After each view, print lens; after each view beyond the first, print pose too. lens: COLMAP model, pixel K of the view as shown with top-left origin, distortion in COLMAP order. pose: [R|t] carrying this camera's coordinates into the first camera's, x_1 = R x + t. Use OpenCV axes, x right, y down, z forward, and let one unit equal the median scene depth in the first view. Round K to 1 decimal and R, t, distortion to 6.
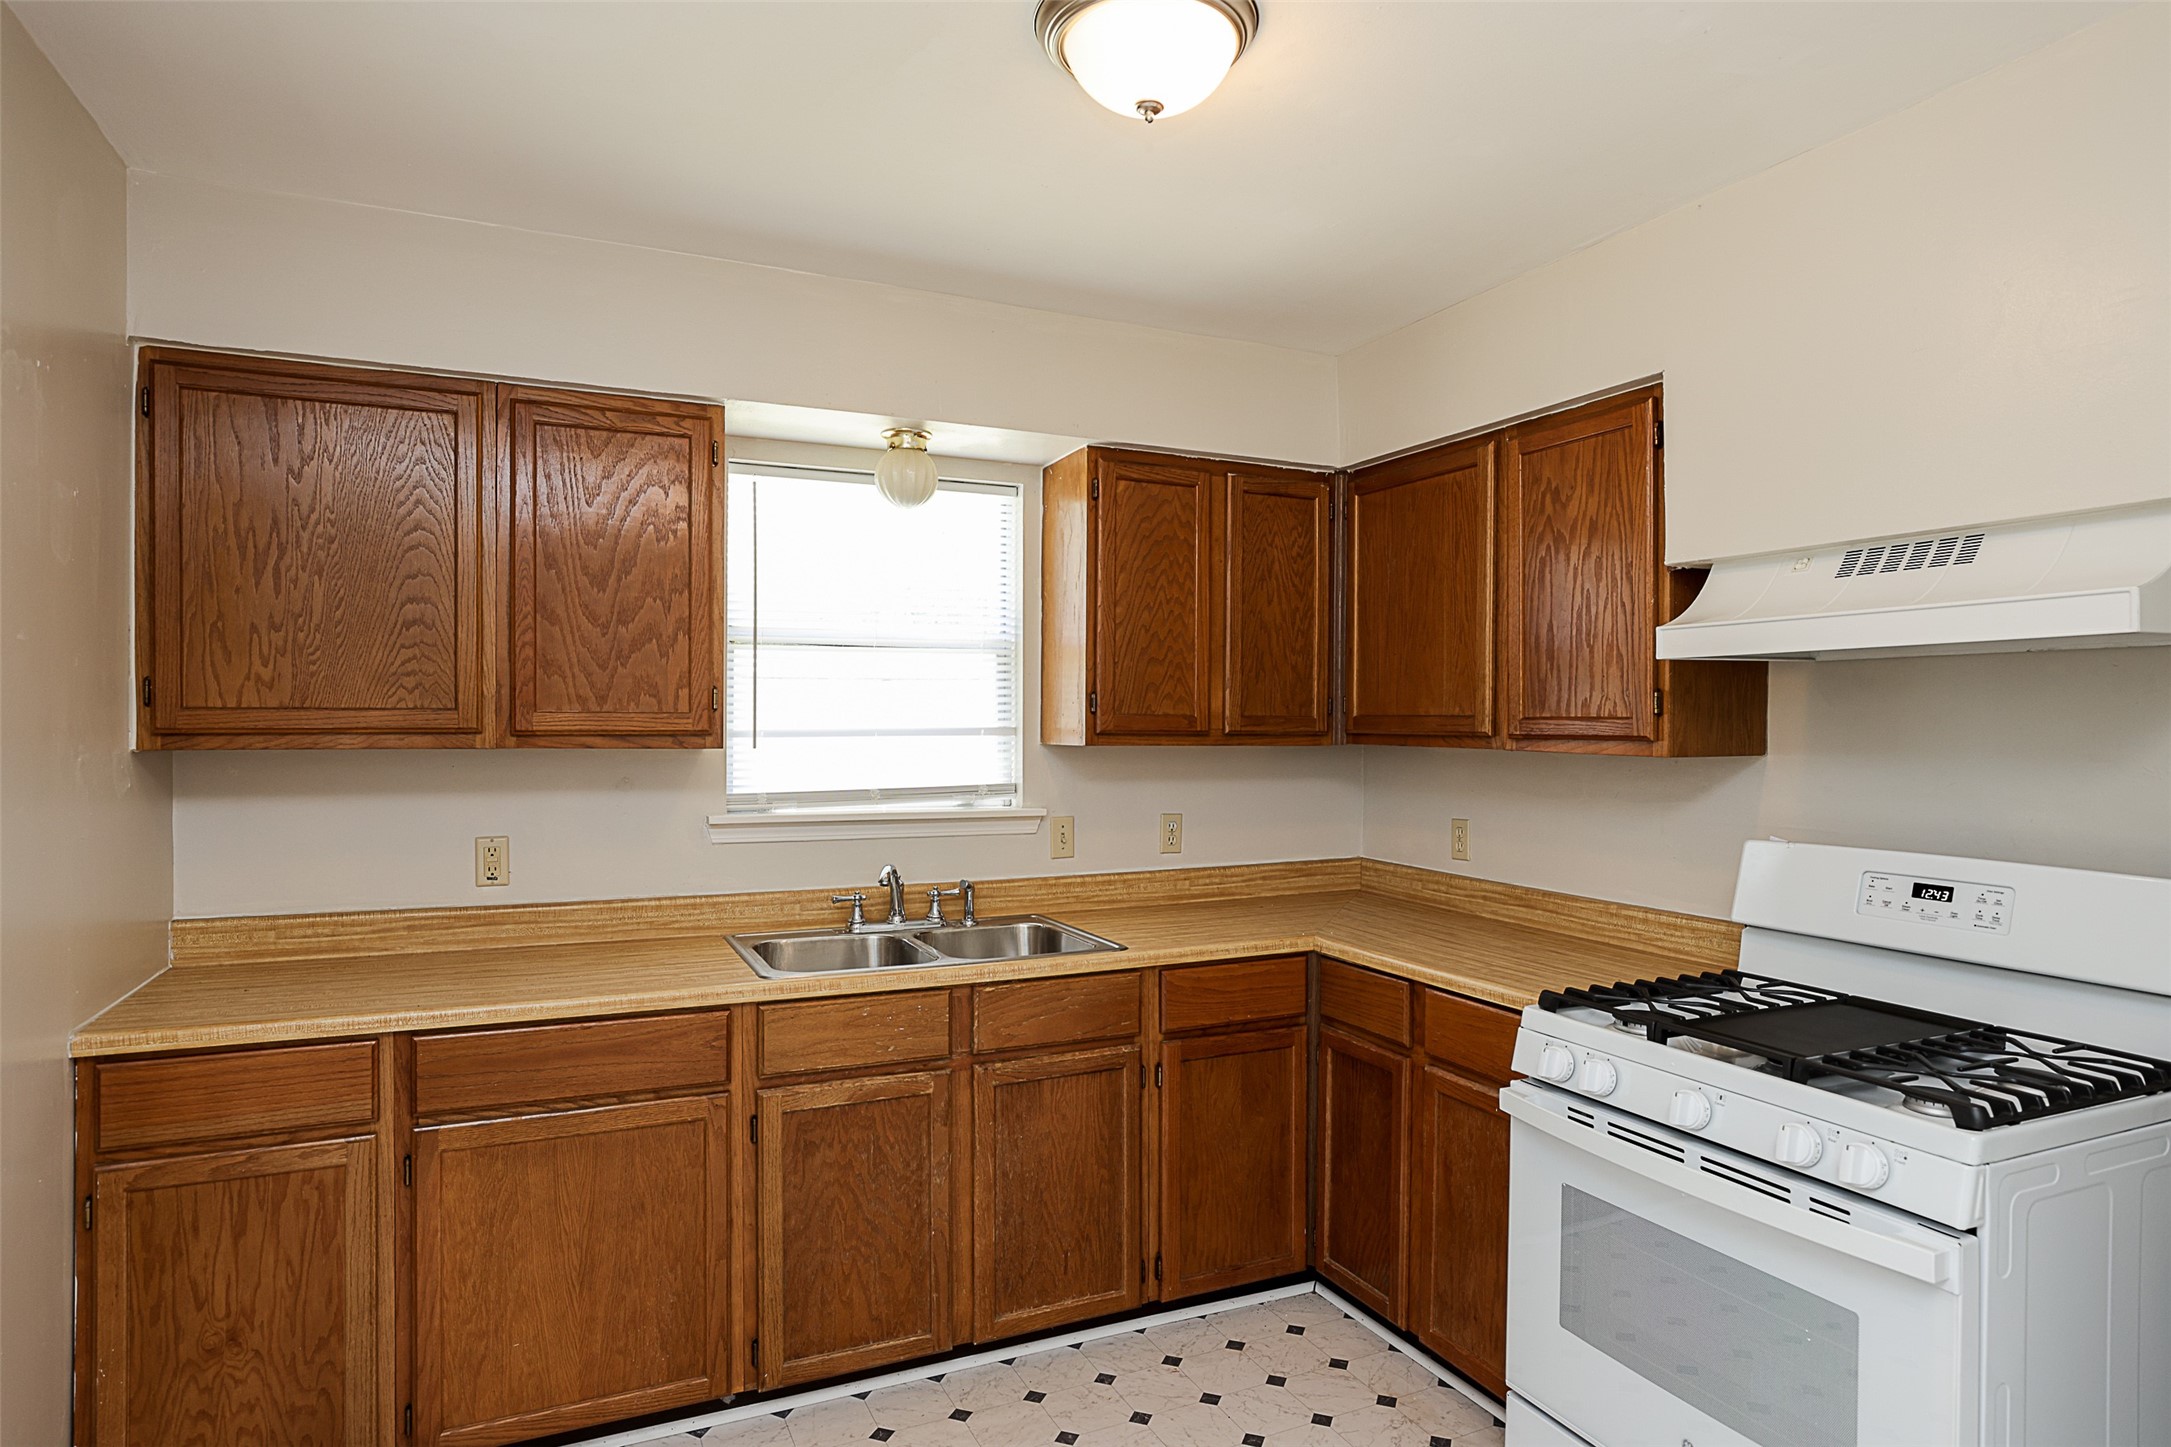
lens RADIAL K [[1233.4, 0, 1085.5], [0, 1233.4, 723.5], [0, 0, 1]] dist [-0.011507, 0.012914]
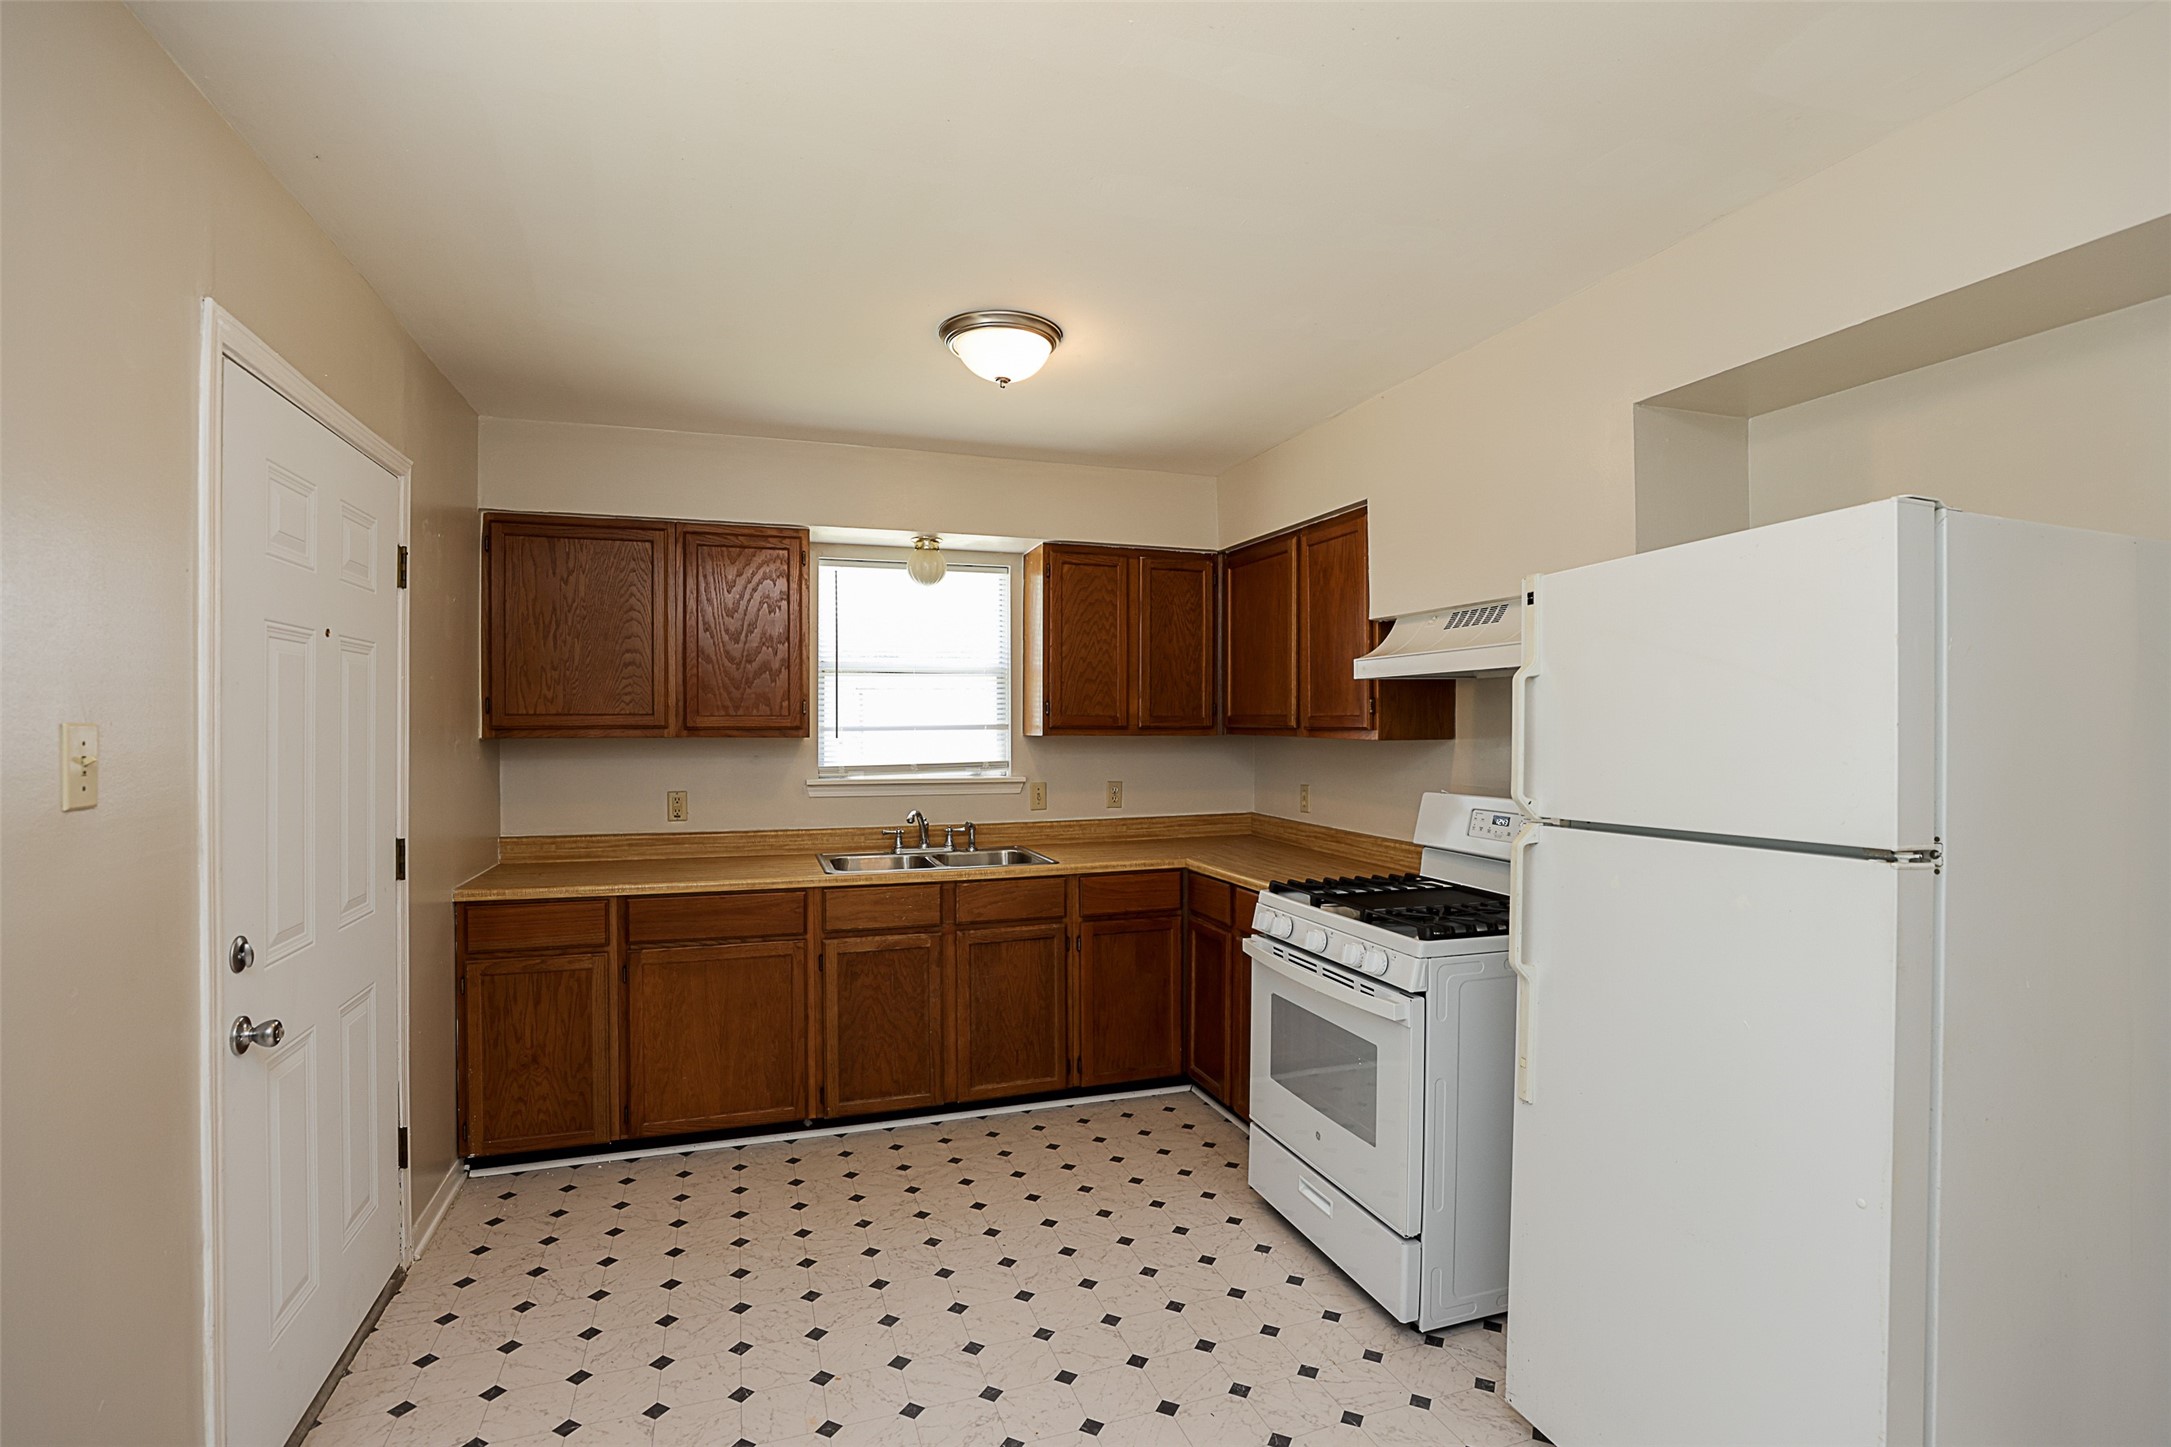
lens RADIAL K [[1031.4, 0, 1085.5], [0, 1031.4, 723.5], [0, 0, 1]] dist [-0.014734, 0.000799]
pose [[0.993912, -0.004878, -0.110065, 0.237598], [0.004765, 0.999988, -0.001293, 0.005532], [0.110070, 0.000760, 0.993924, -0.346711]]
